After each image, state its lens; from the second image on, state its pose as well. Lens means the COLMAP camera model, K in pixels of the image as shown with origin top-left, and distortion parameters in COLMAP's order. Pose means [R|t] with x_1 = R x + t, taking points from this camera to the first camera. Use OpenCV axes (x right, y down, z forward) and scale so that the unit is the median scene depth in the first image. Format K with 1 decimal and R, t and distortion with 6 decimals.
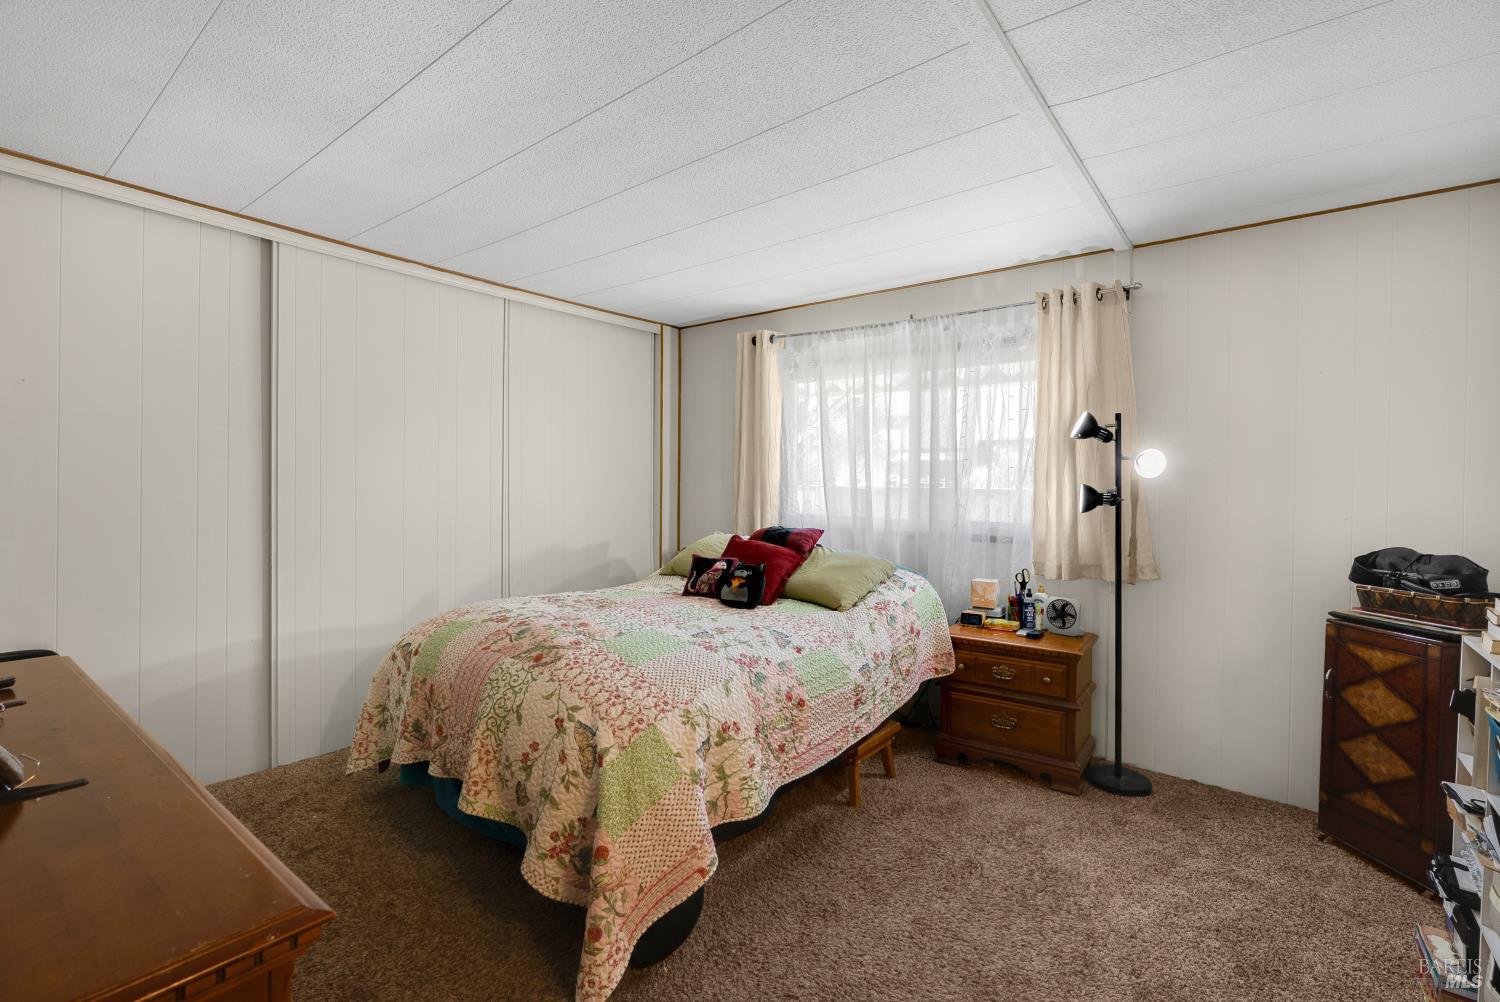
lens RADIAL K [[683.4, 0, 744.8], [0, 683.4, 499.0], [0, 0, 1]] dist [-0.009638, 0.003796]
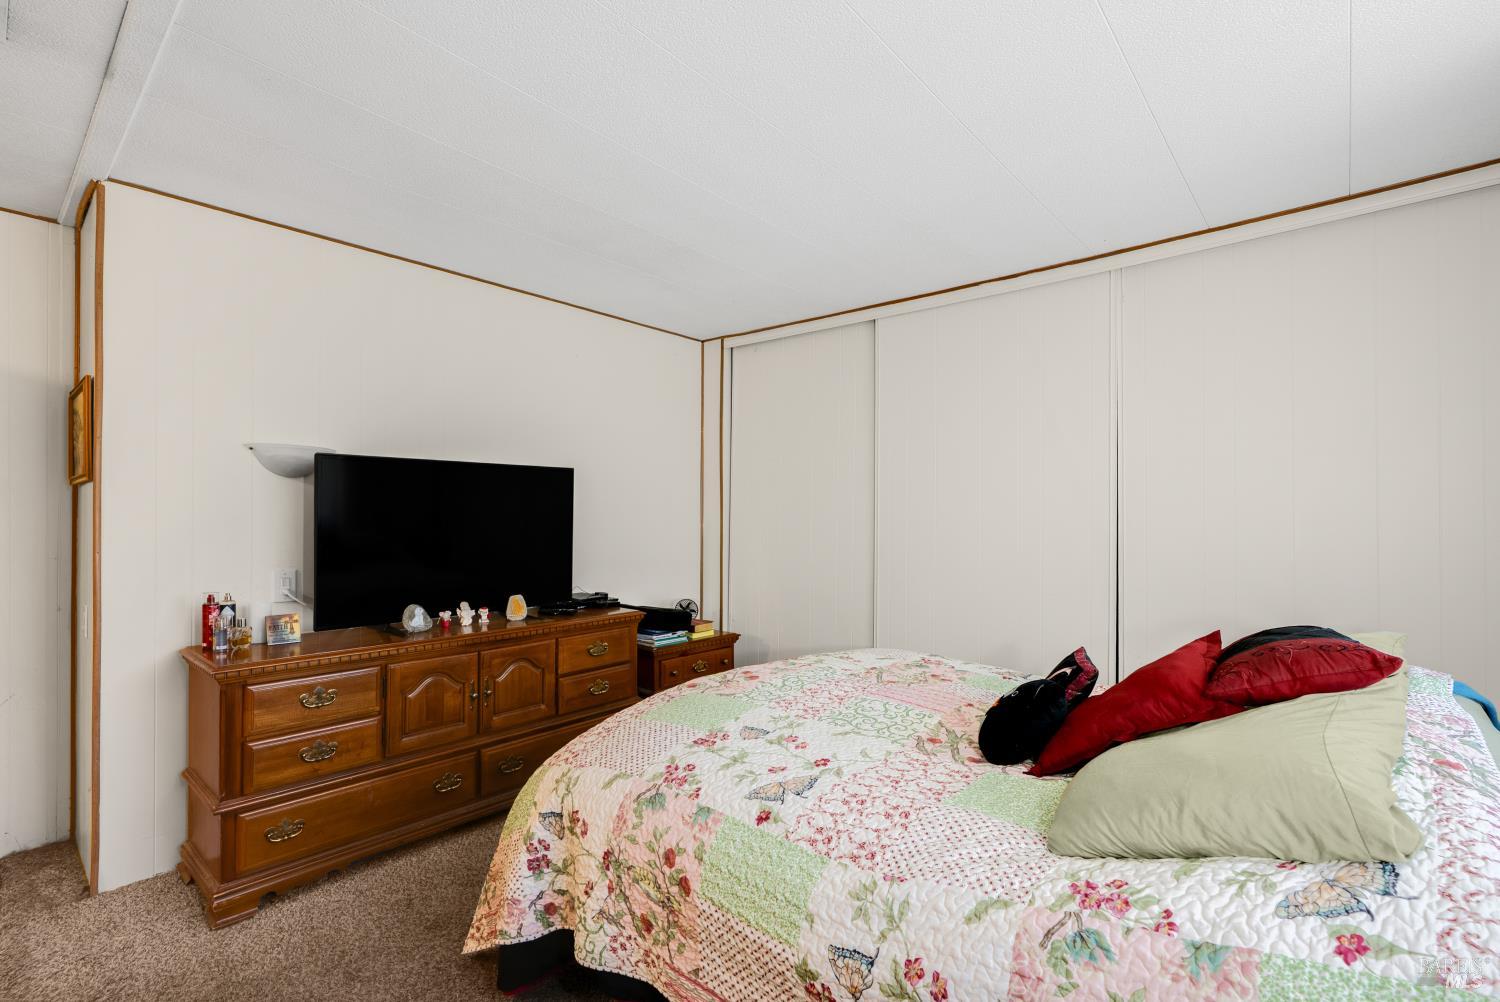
lens RADIAL K [[683.4, 0, 746.0], [0, 683.4, 504.8], [0, 0, 1]] dist [-0.009638, 0.003796]
pose [[-0.046926, -0.018693, -0.998723, 0.687809], [-0.018995, 0.999661, -0.017818, -0.022021], [0.998718, 0.018135, -0.047265, 1.094331]]
